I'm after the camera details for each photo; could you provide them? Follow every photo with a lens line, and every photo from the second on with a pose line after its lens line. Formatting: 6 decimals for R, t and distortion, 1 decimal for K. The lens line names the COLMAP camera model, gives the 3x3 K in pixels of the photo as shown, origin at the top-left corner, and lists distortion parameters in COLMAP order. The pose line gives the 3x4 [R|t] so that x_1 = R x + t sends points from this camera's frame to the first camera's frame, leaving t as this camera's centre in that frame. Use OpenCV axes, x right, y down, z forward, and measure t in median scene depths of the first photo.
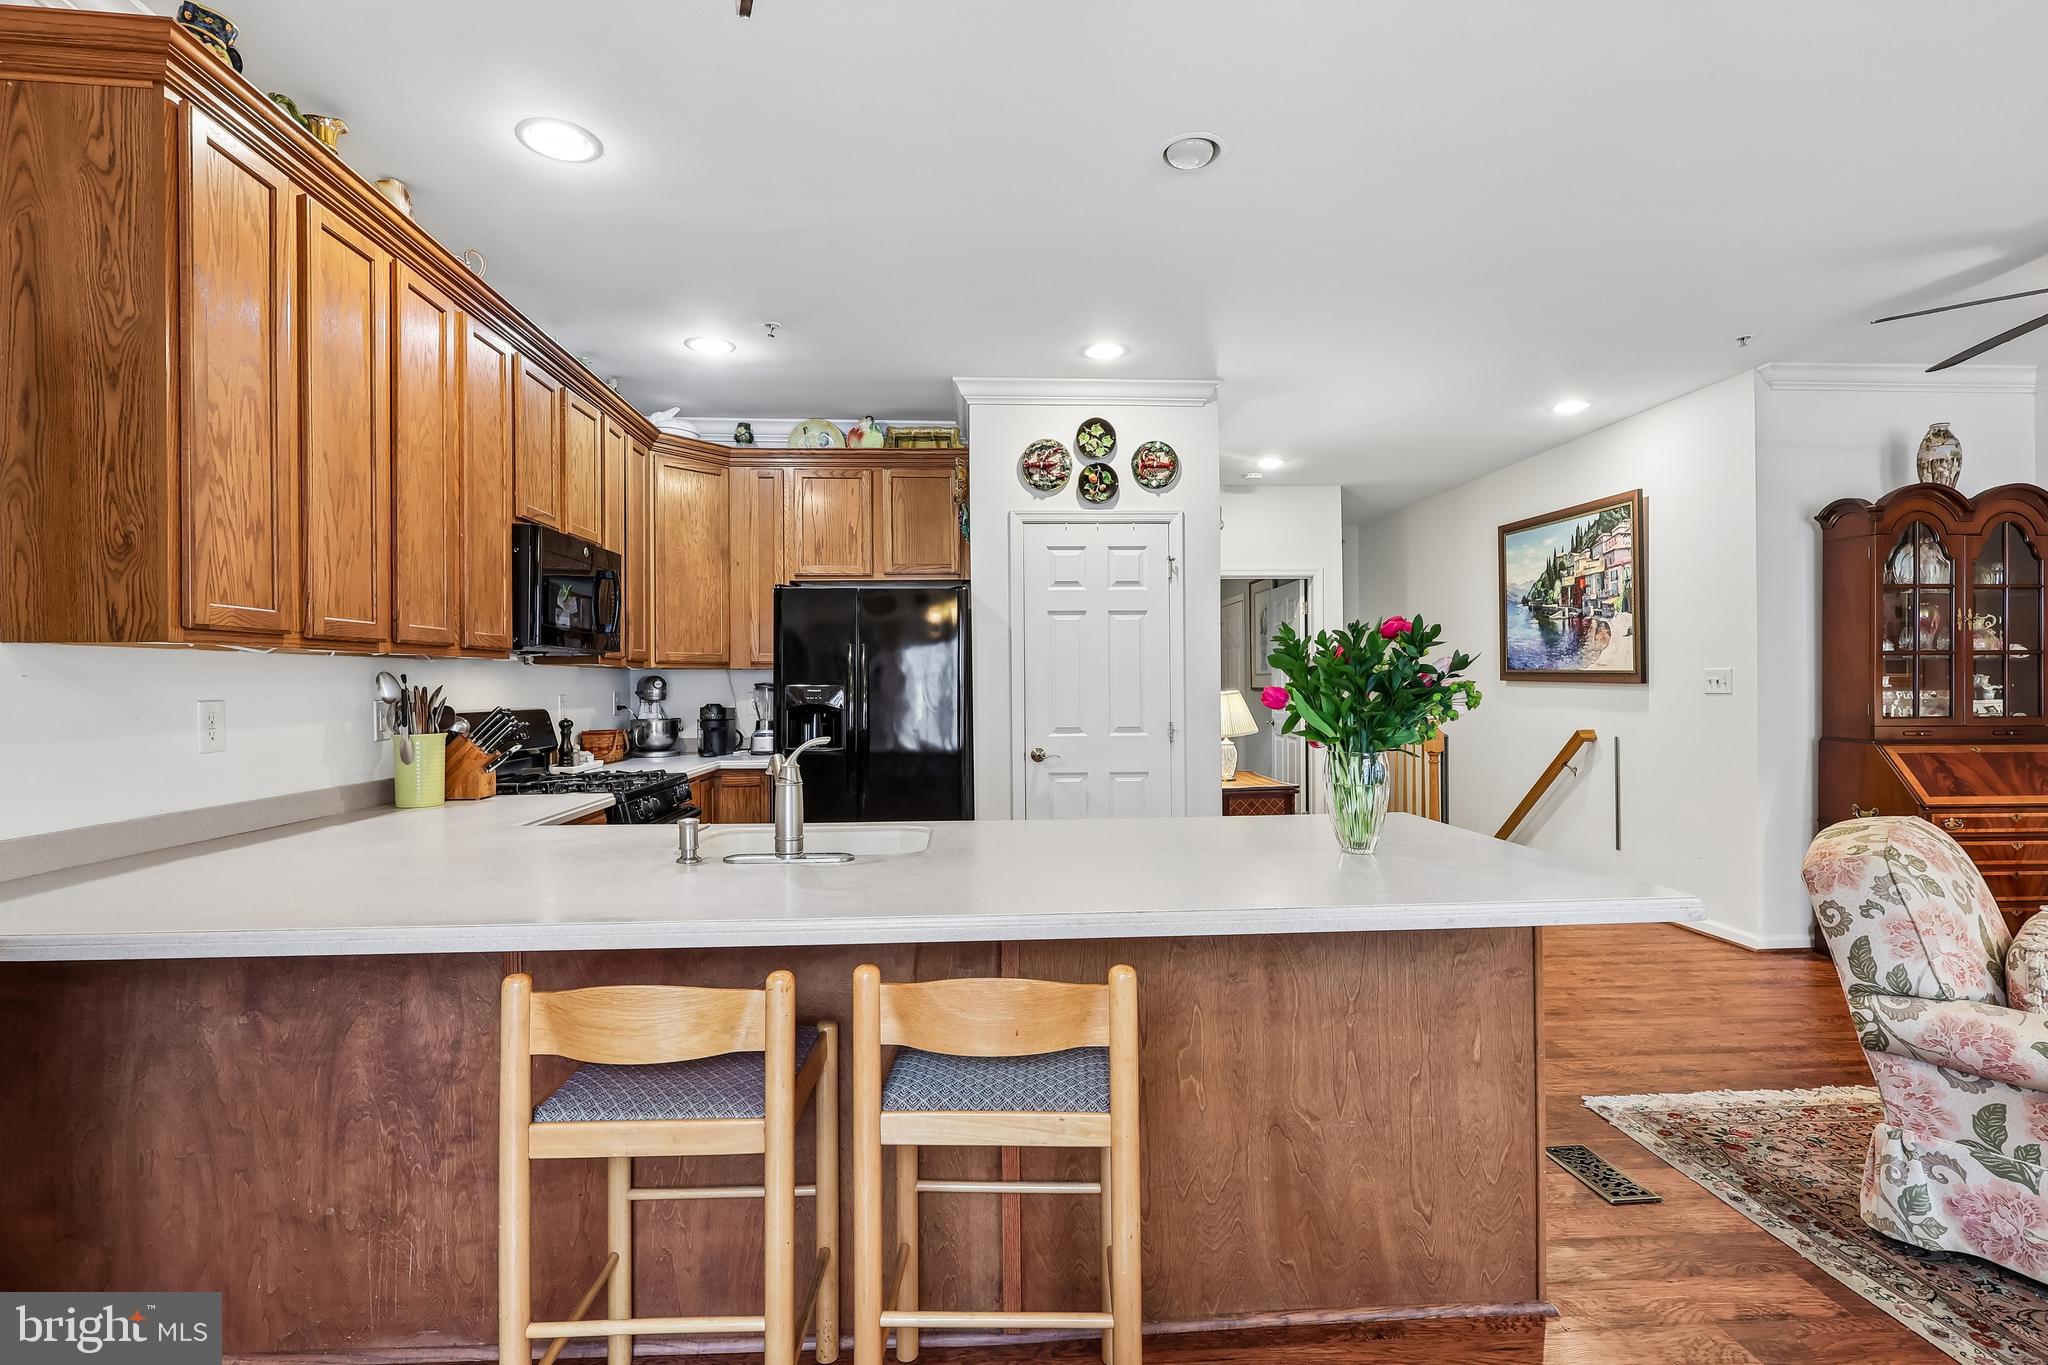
lens RADIAL K [[945.0, 0, 1026.7], [0, 945.0, 673.3], [0, 0, 1]] dist [-0.000550, -0.000930]
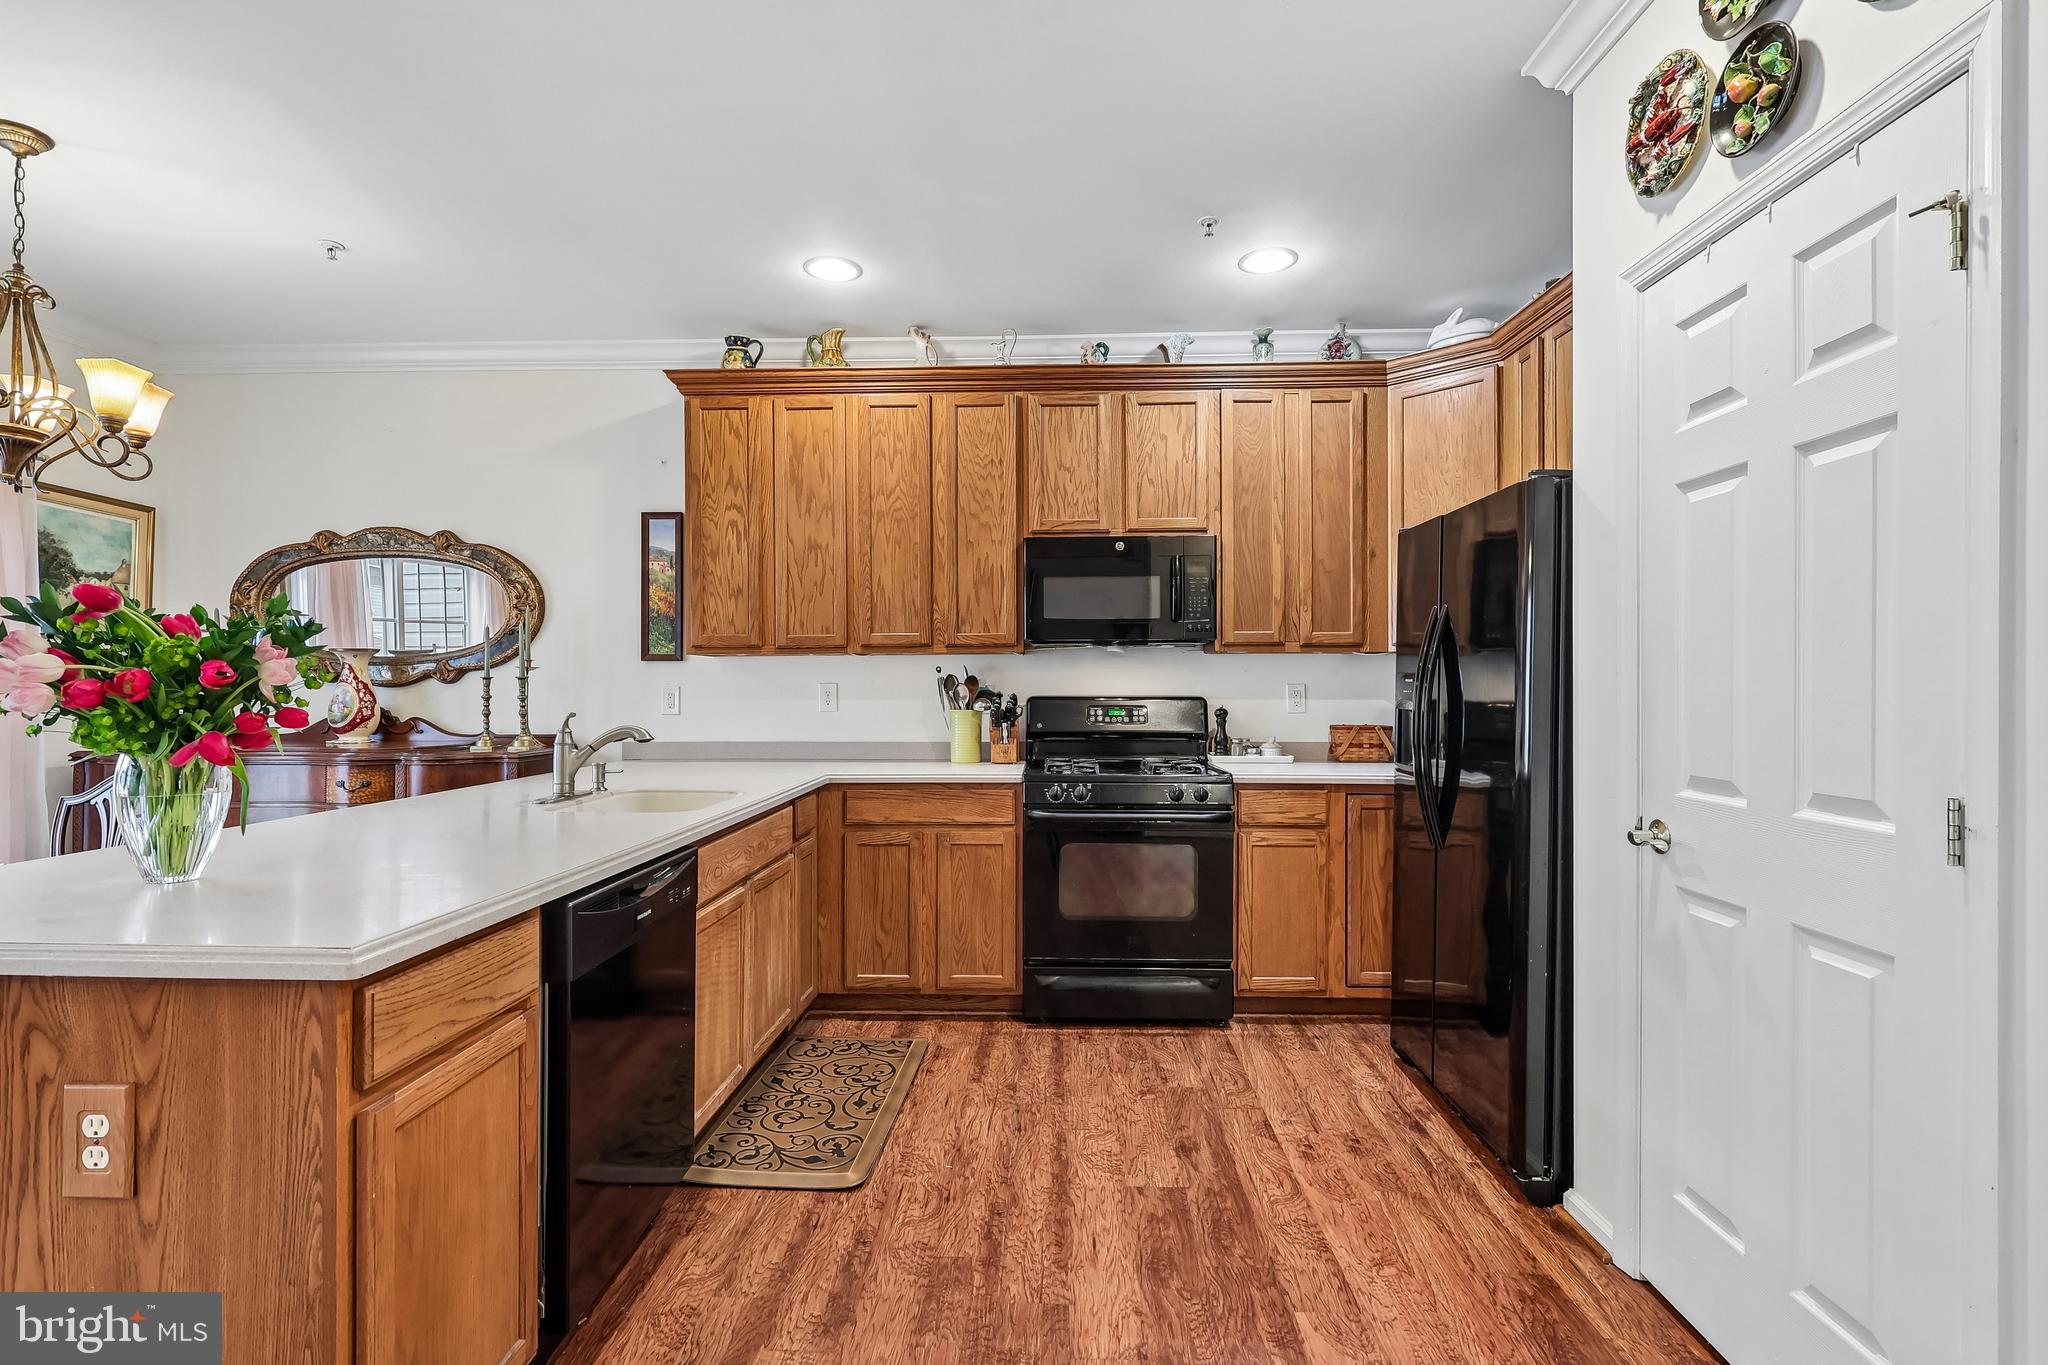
lens RADIAL K [[945.0, 0, 1021.7], [0, 945.0, 687.4], [0, 0, 1]] dist [-0.000550, -0.000930]
pose [[-0.098131, 0.009414, -0.995129, 0.511258], [0.012854, 0.999884, 0.008192, 0.015604], [0.995090, -0.011987, -0.098241, 0.863954]]
